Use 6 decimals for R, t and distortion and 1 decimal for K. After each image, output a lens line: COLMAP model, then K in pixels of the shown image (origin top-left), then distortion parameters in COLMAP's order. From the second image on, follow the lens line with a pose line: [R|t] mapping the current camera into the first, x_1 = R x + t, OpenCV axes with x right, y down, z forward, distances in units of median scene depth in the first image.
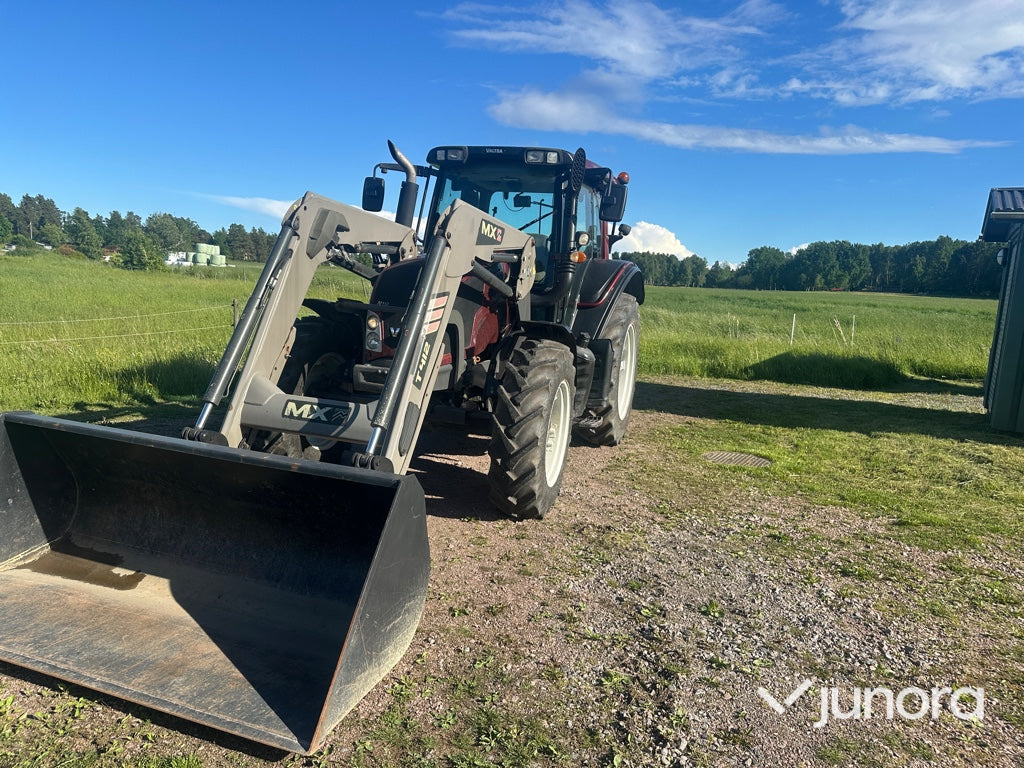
lens RADIAL K [[710.3, 0, 509.4], [0, 710.3, 383.2], [0, 0, 1]] dist [0.064847, -0.076530]
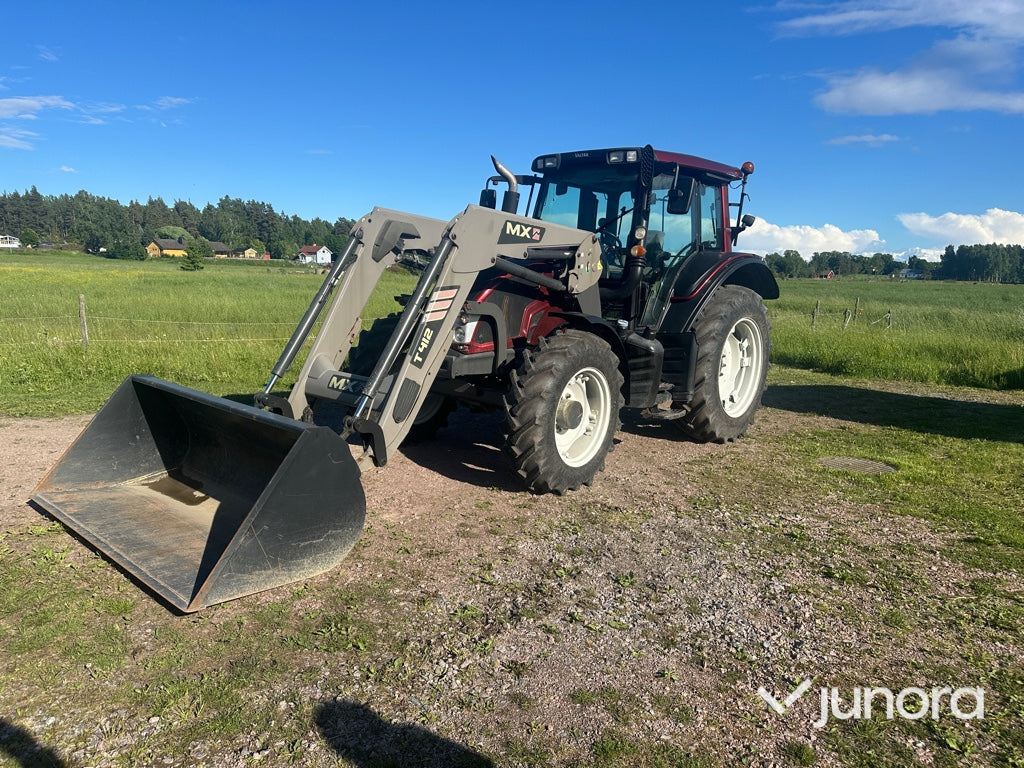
lens RADIAL K [[711.4, 0, 512.0], [0, 711.4, 384.0], [0, 0, 1]] dist [0.068176, -0.076467]
pose [[0.921348, 0.028015, -0.387729, 0.393314], [-0.031179, 0.999512, -0.001872, 0.026783], [0.387487, 0.013814, 0.921772, -0.025452]]
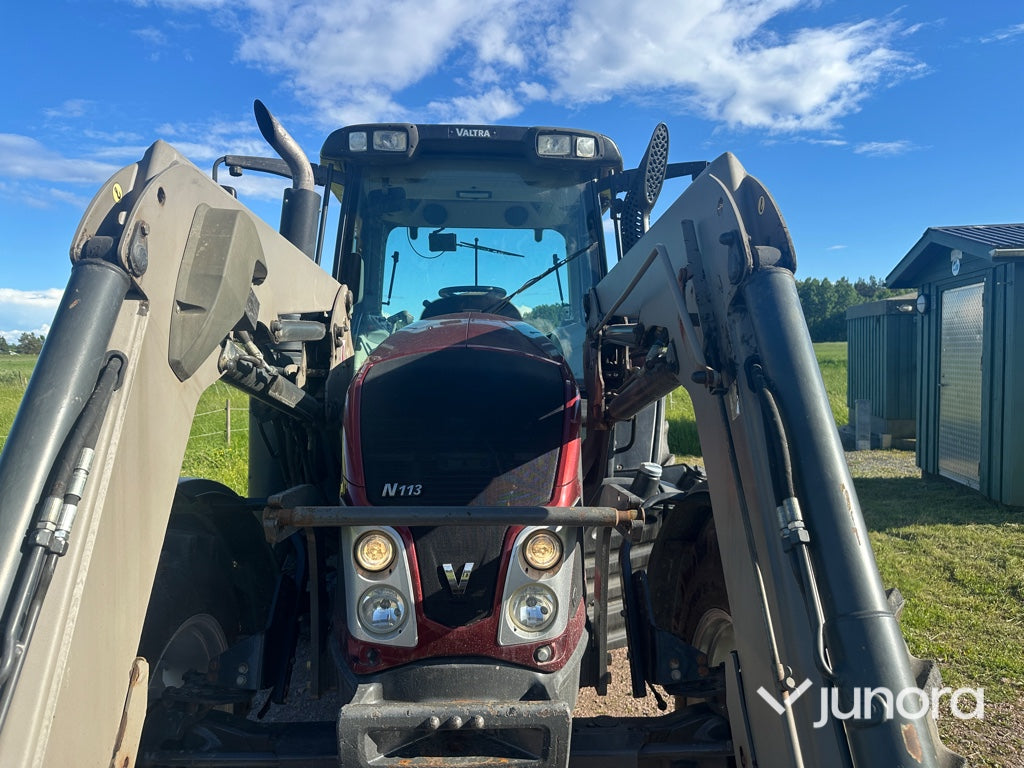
lens RADIAL K [[714.2, 0, 506.7], [0, 714.2, 381.5], [0, 0, 1]] dist [0.071382, -0.081231]
pose [[0.935095, -0.074446, 0.346489, -0.247254], [0.106988, 0.991372, -0.075732, -0.133679], [-0.337862, 0.107887, 0.934992, 0.669941]]
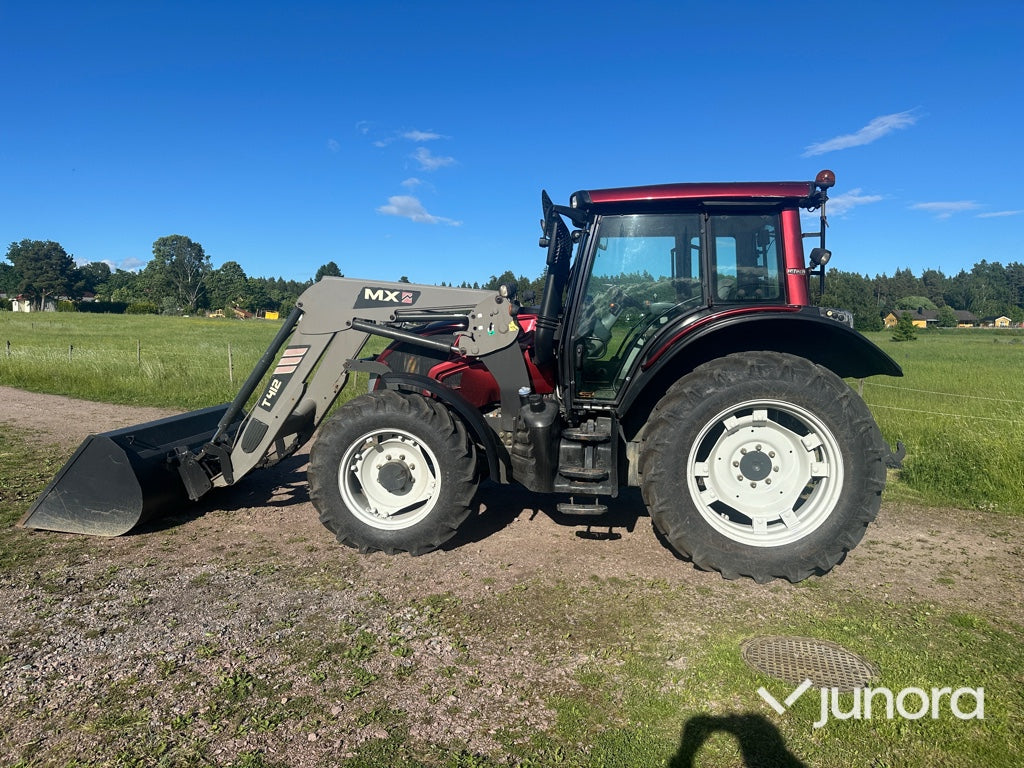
lens RADIAL K [[711.4, 0, 512.0], [0, 711.4, 384.0], [0, 0, 1]] dist [0.068176, -0.076467]
pose [[0.213375, 0.024090, -0.976673, 1.162417], [-0.145721, 0.989298, -0.007434, -0.089818], [0.966042, 0.143908, 0.214602, 0.960826]]
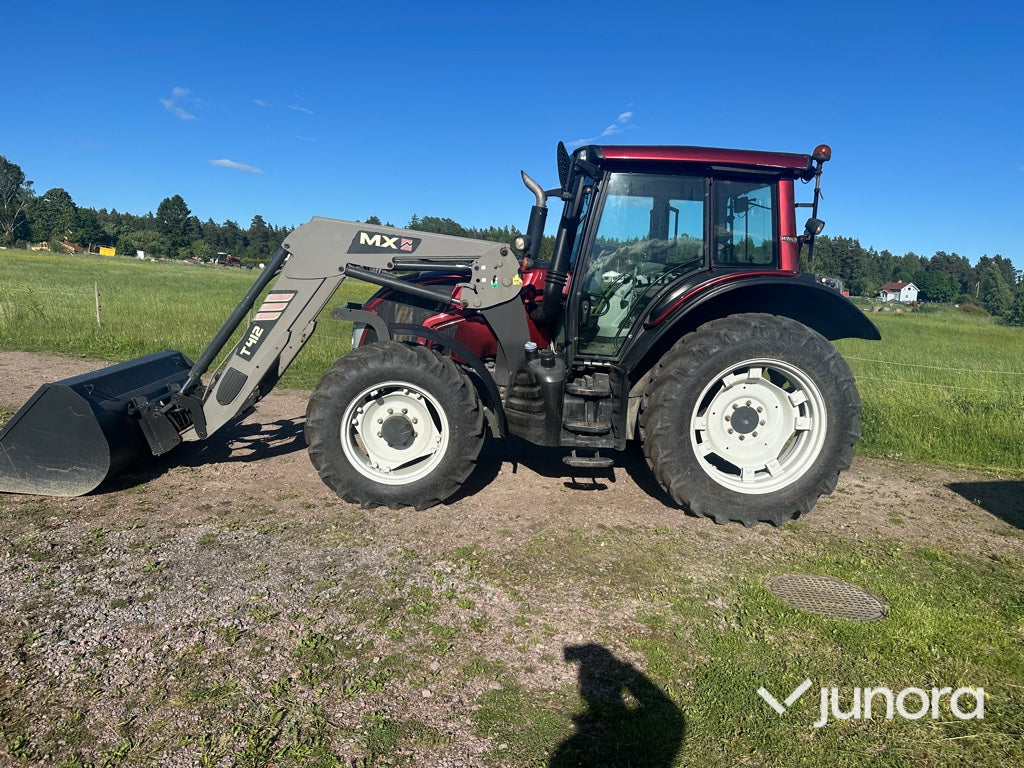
lens RADIAL K [[707.9, 0, 529.0], [0, 707.9, 385.8], [0, 0, 1]] dist [0.084796, -0.112053]
pose [[0.405609, 0.094691, -0.909129, 1.094085], [-0.166365, 0.985654, 0.028438, -0.059231], [0.898779, 0.139713, 0.415543, 0.765696]]
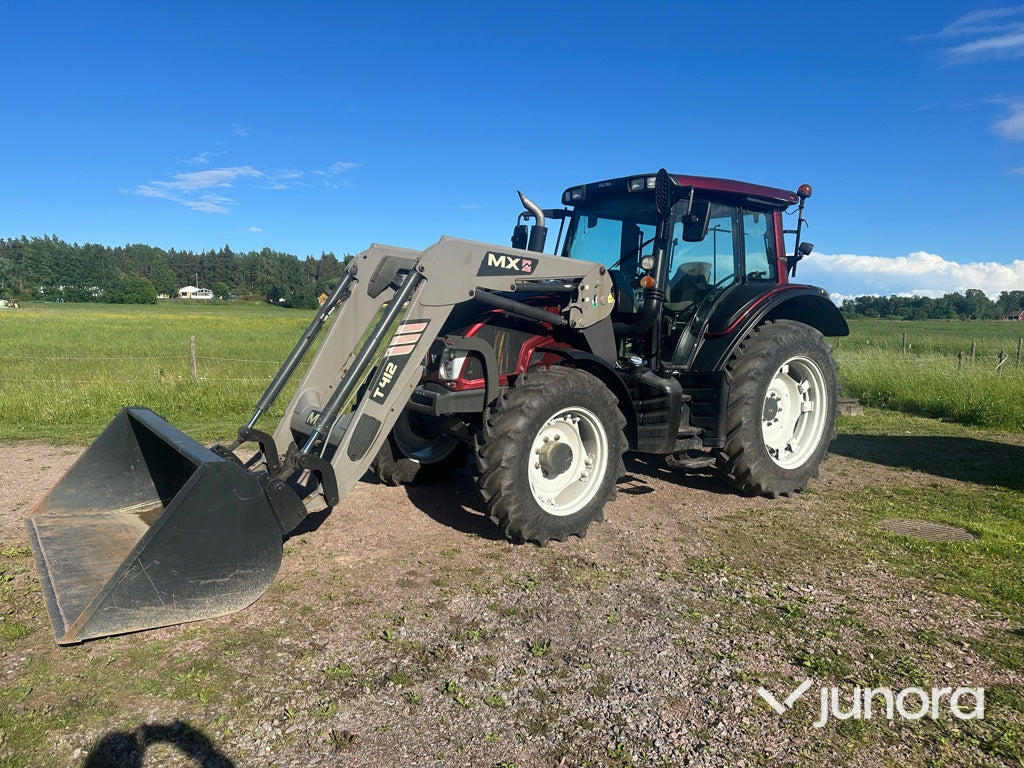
lens RADIAL K [[710.3, 0, 509.4], [0, 710.3, 383.2], [0, 0, 1]] dist [0.064847, -0.076530]
pose [[0.822239, 0.012674, -0.569002, 0.572508], [-0.053656, 0.997026, -0.055328, 0.022662], [0.566608, 0.076023, 0.820473, 0.149021]]
